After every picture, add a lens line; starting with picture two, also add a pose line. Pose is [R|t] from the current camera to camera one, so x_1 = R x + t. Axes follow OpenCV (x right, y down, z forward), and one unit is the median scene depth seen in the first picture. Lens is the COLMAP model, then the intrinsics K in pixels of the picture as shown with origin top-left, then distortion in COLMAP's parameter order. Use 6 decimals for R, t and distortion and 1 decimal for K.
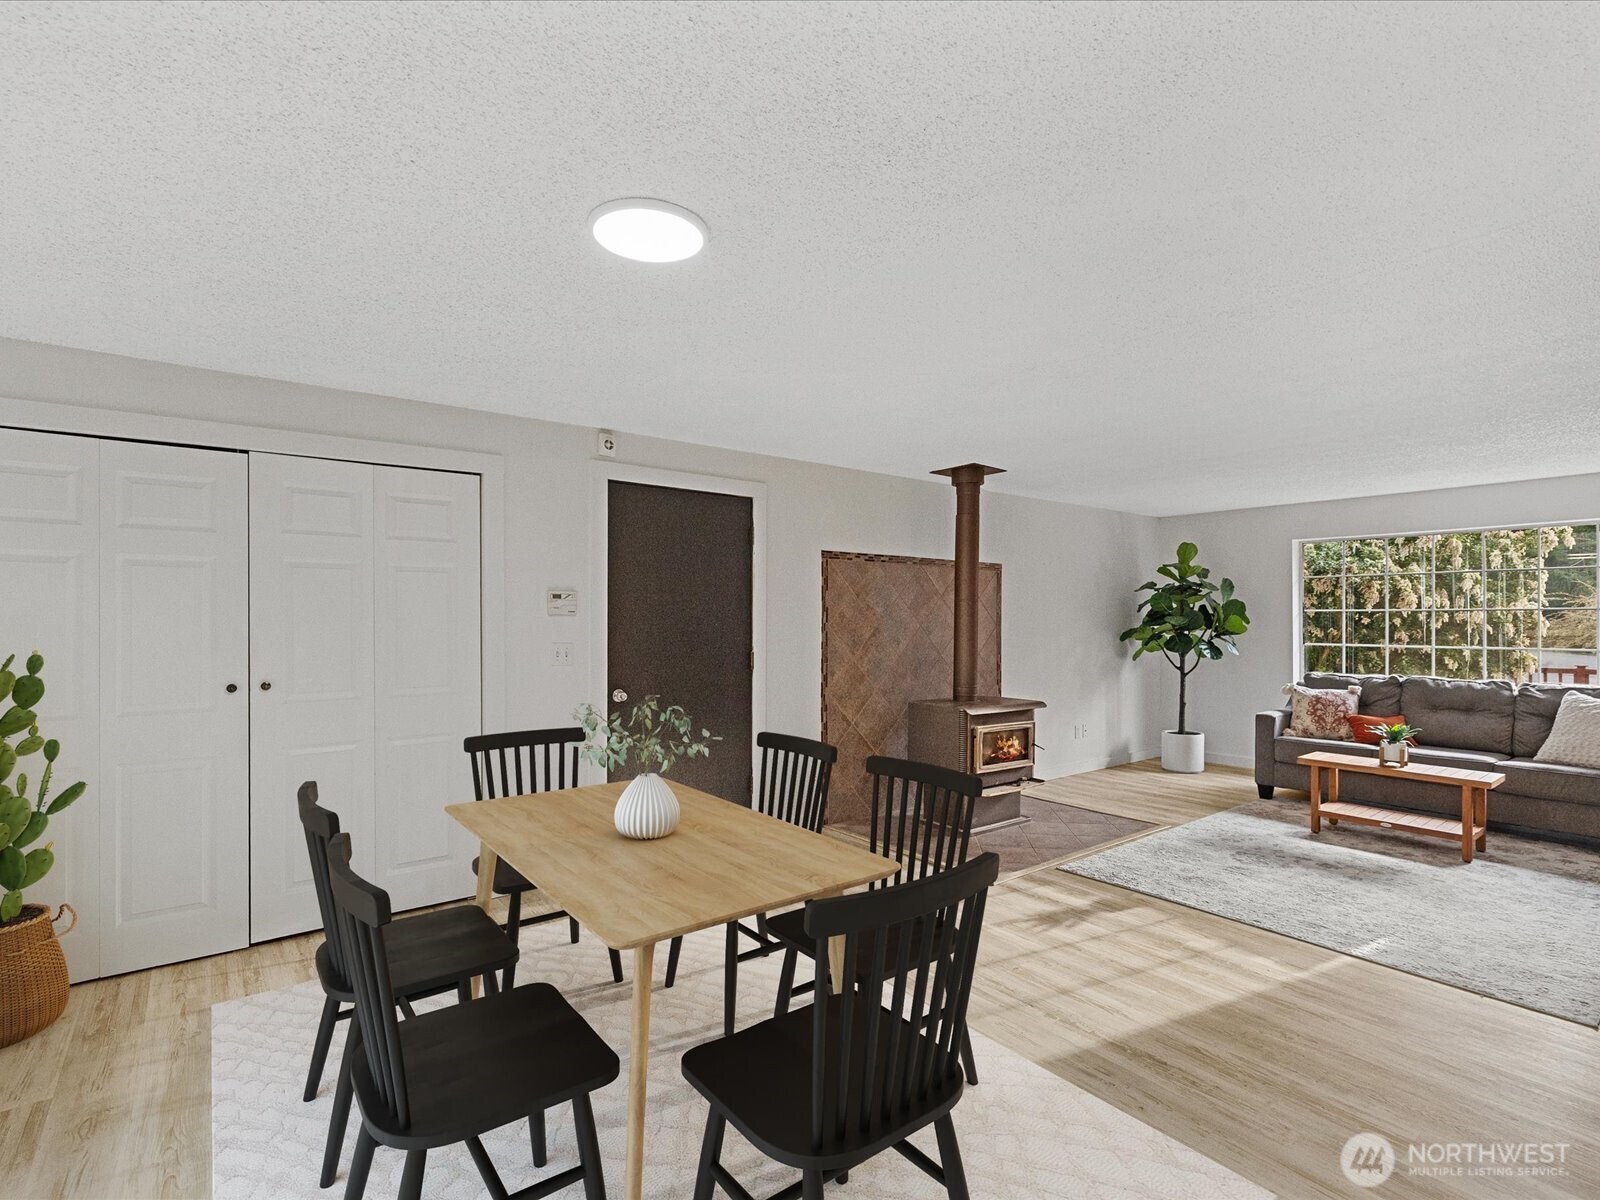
lens RADIAL K [[775.7, 0, 797.3], [0, 775.7, 632.2], [0, 0, 1]] dist [0.000660, -0.001312]
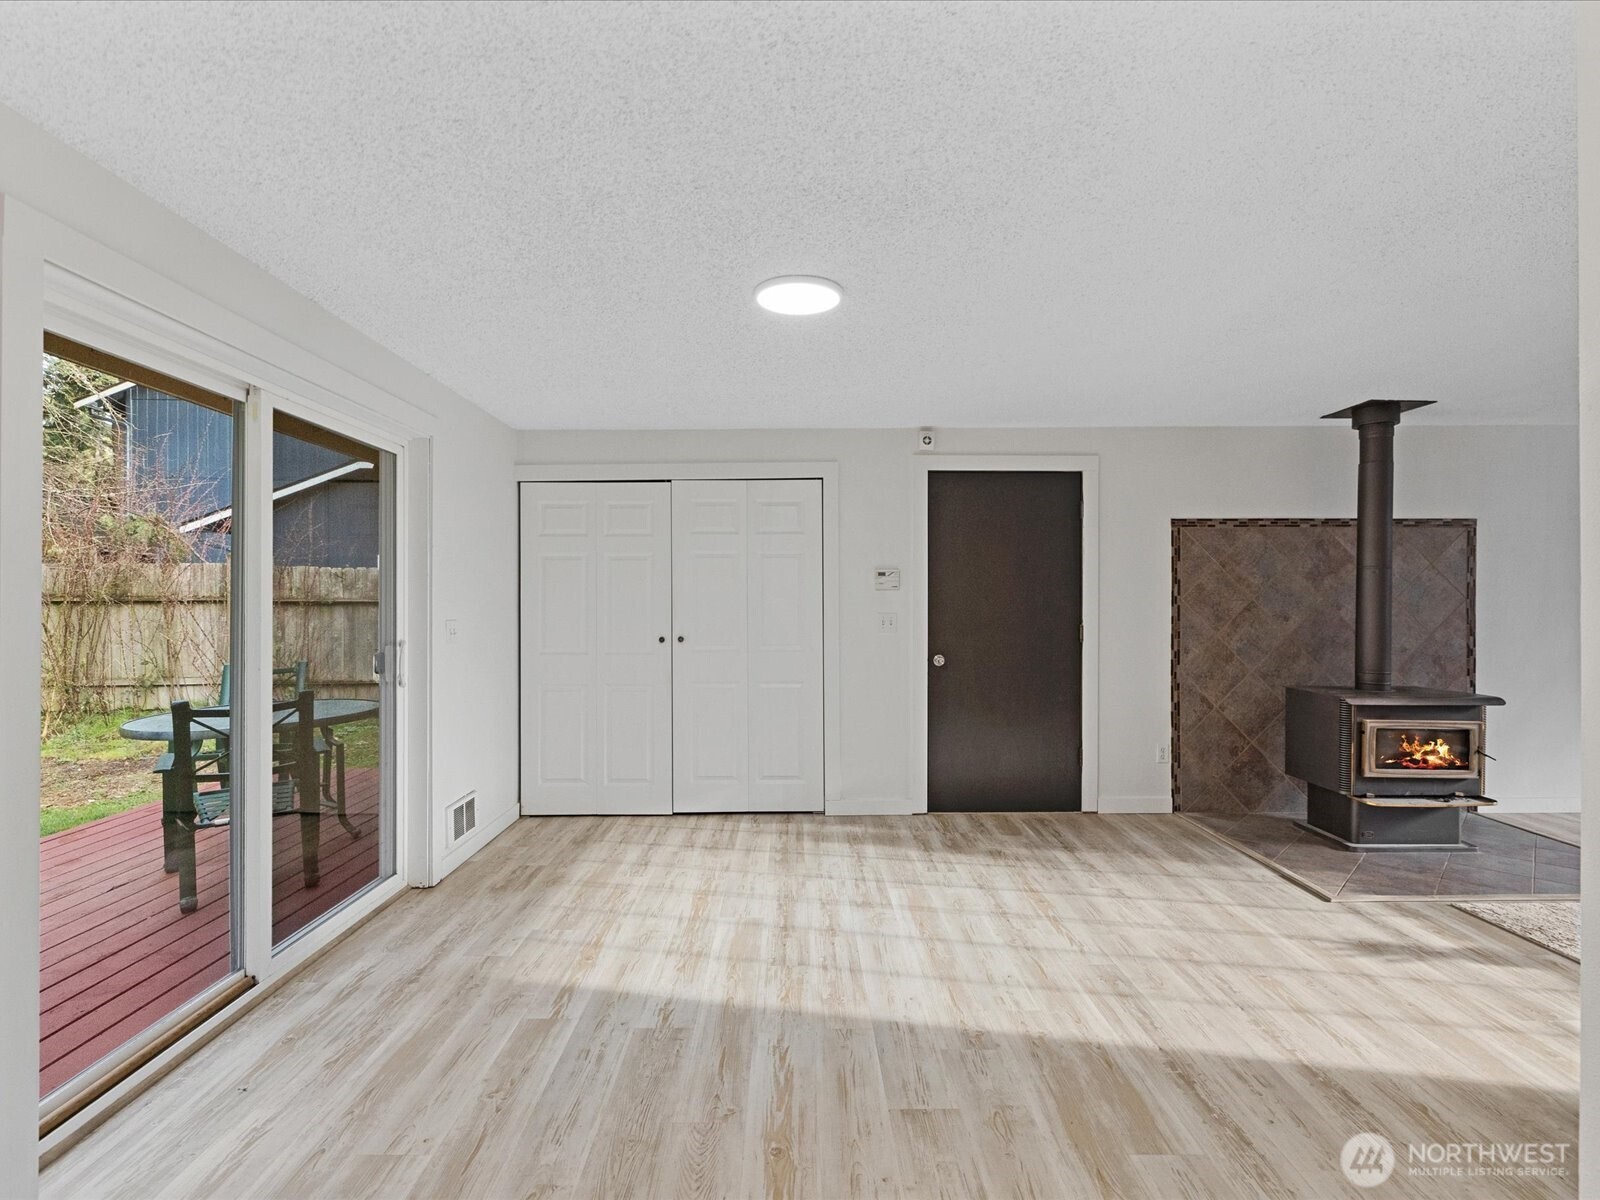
lens RADIAL K [[777.9, 0, 796.2], [0, 777.9, 616.2], [0, 0, 1]] dist [-0.002142, -0.000686]
pose [[0.793915, 0.008331, -0.607972, 0.234940], [-0.006098, 0.999965, 0.005740, 0.009652], [0.607999, -0.000849, 0.793938, -0.023090]]
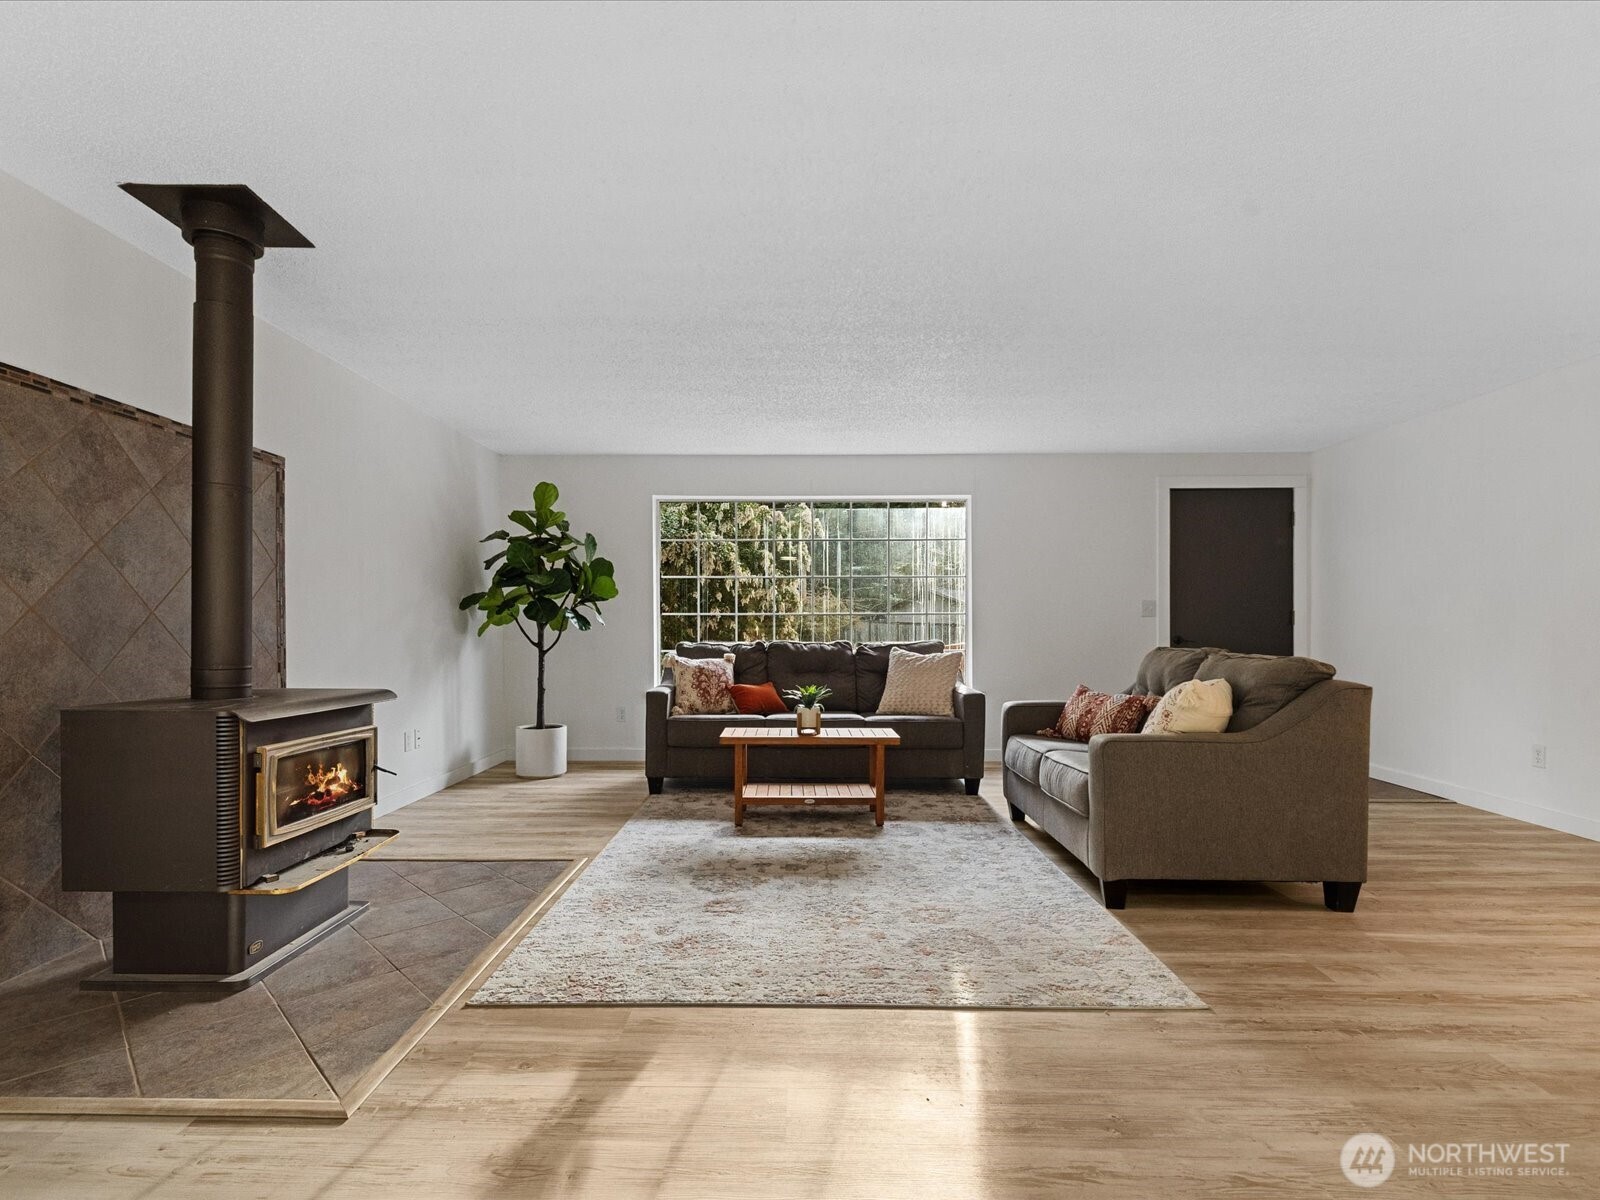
lens RADIAL K [[775.7, 0, 797.3], [0, 775.7, 632.2], [0, 0, 1]] dist [0.000660, -0.001312]
pose [[0.621779, -0.007709, 0.783155, 0.062335], [0.016026, 0.999867, -0.002881, 0.055474], [-0.783029, 0.014342, 0.621820, 0.426949]]
